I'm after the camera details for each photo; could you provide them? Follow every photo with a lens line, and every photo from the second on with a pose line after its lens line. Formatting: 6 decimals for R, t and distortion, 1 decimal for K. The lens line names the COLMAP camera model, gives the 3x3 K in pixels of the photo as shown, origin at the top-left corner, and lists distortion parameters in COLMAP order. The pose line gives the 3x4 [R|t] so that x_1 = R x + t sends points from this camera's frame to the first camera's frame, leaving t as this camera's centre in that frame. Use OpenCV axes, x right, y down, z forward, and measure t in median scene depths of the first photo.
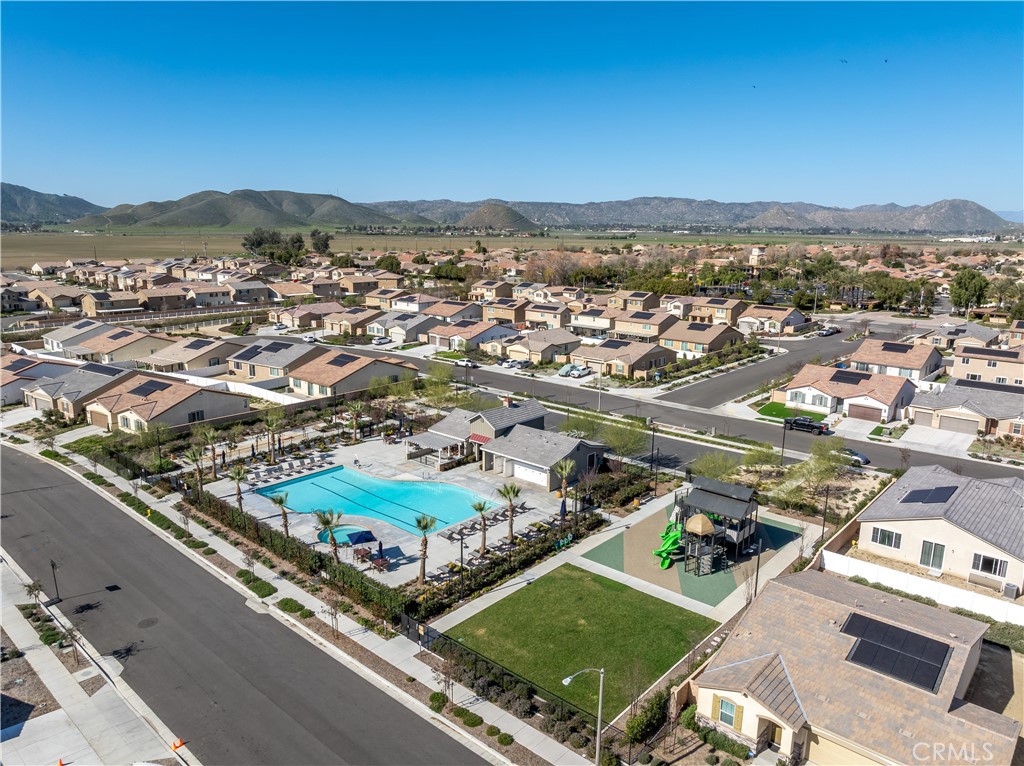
lens RADIAL K [[724.9, 0, 512.0], [0, 724.9, 383.0], [0, 0, 1]] dist [-0.018513, -0.000029]
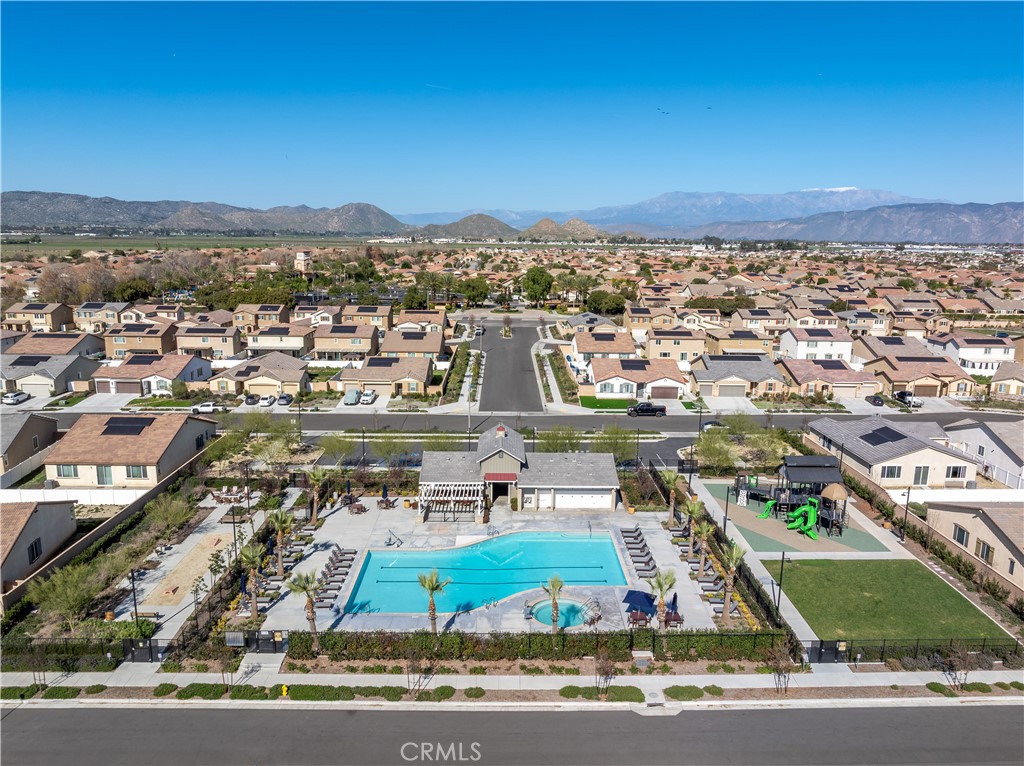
lens RADIAL K [[772.0, 0, 538.6], [0, 772.0, 384.1], [0, 0, 1]] dist [-0.024443, 0.002531]
pose [[0.719239, -0.130334, 0.682428, -0.547774], [0.139213, 0.989362, 0.042232, -0.057823], [-0.680672, 0.064628, 0.729732, 0.247422]]
